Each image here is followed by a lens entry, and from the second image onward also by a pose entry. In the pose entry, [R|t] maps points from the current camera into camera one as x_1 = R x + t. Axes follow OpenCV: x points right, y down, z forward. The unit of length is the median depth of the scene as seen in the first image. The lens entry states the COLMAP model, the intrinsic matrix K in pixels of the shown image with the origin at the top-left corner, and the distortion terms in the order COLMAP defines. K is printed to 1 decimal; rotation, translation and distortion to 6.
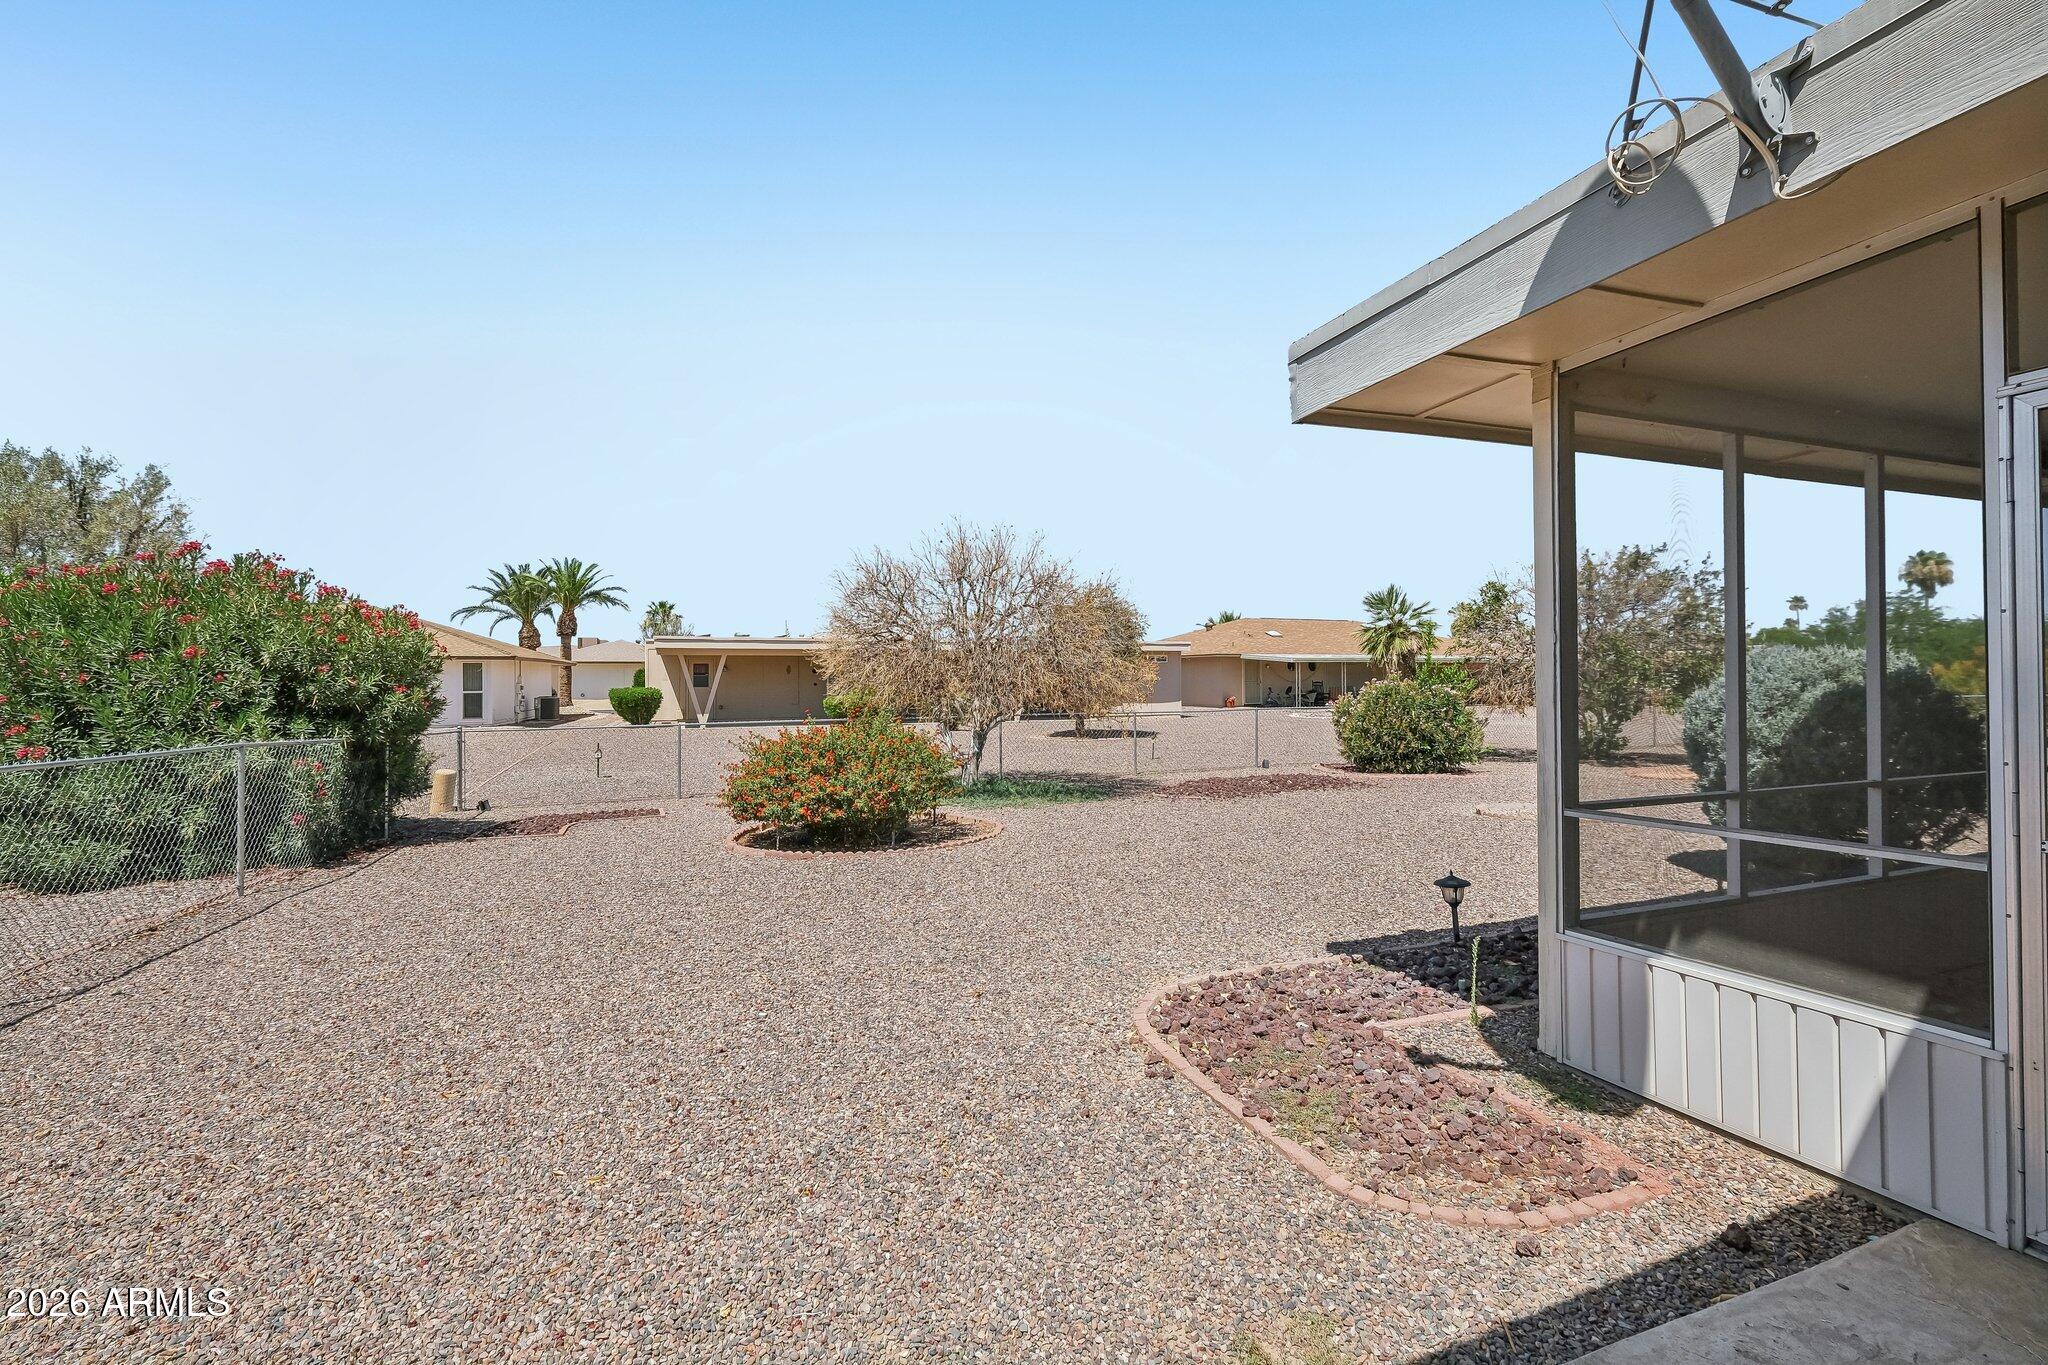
lens RADIAL K [[900.8, 0, 1021.3], [0, 900.8, 679.7], [0, 0, 1]] dist [-0.003575, 0.000545]
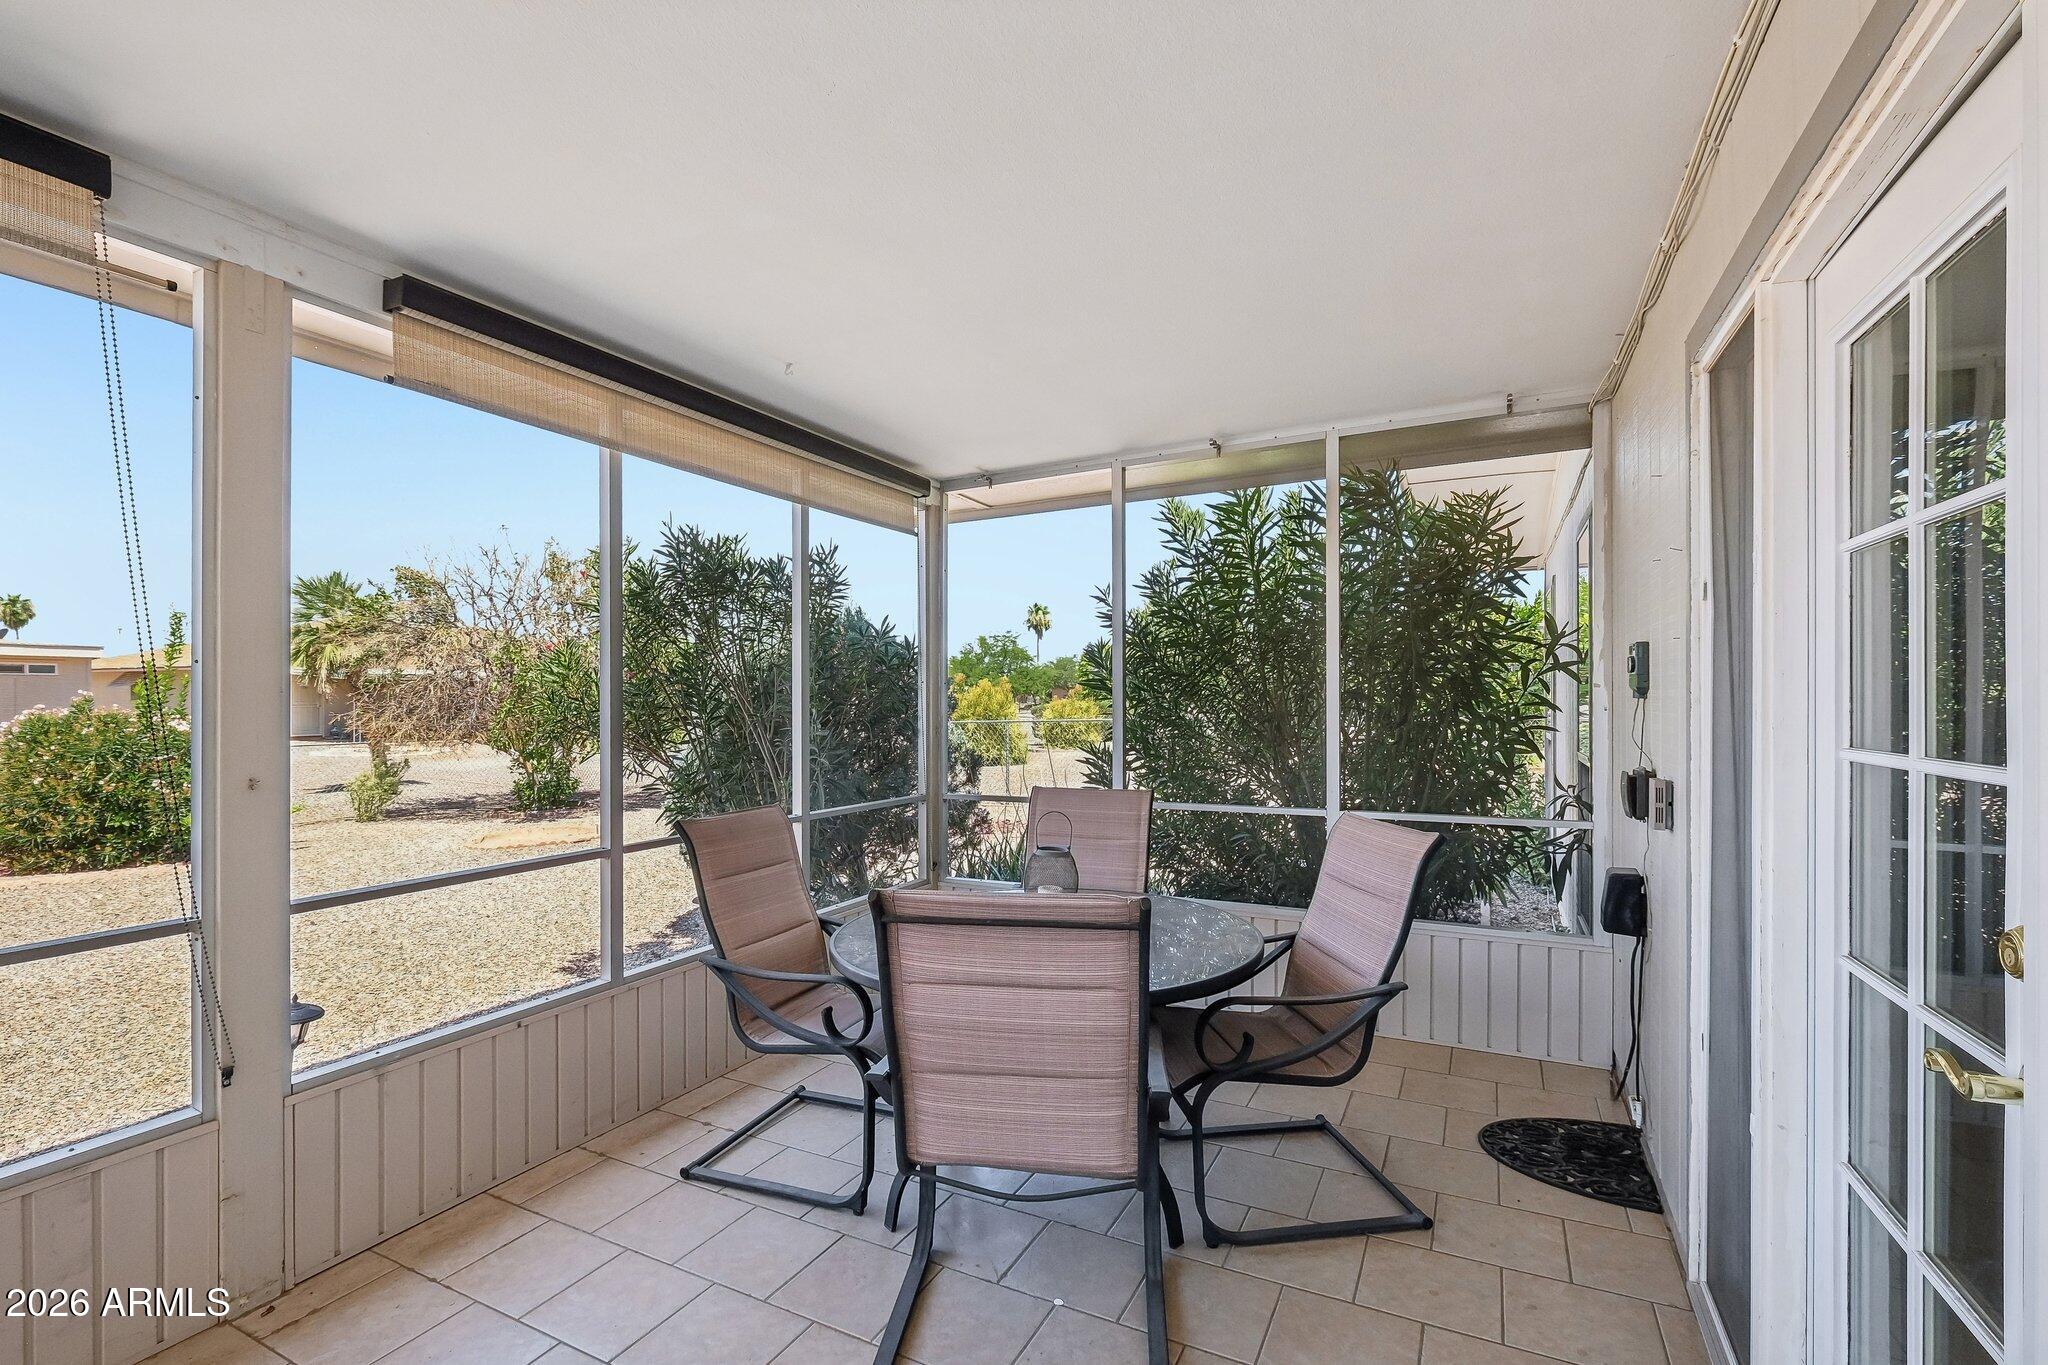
lens RADIAL K [[900.8, 0, 1021.3], [0, 900.8, 679.7], [0, 0, 1]] dist [-0.003575, 0.000545]
pose [[0.741947, 0.015821, 0.670272, 0.488217], [-0.000326, 0.999730, -0.023236, -0.005444], [-0.670458, 0.017021, 0.741752, 0.163988]]
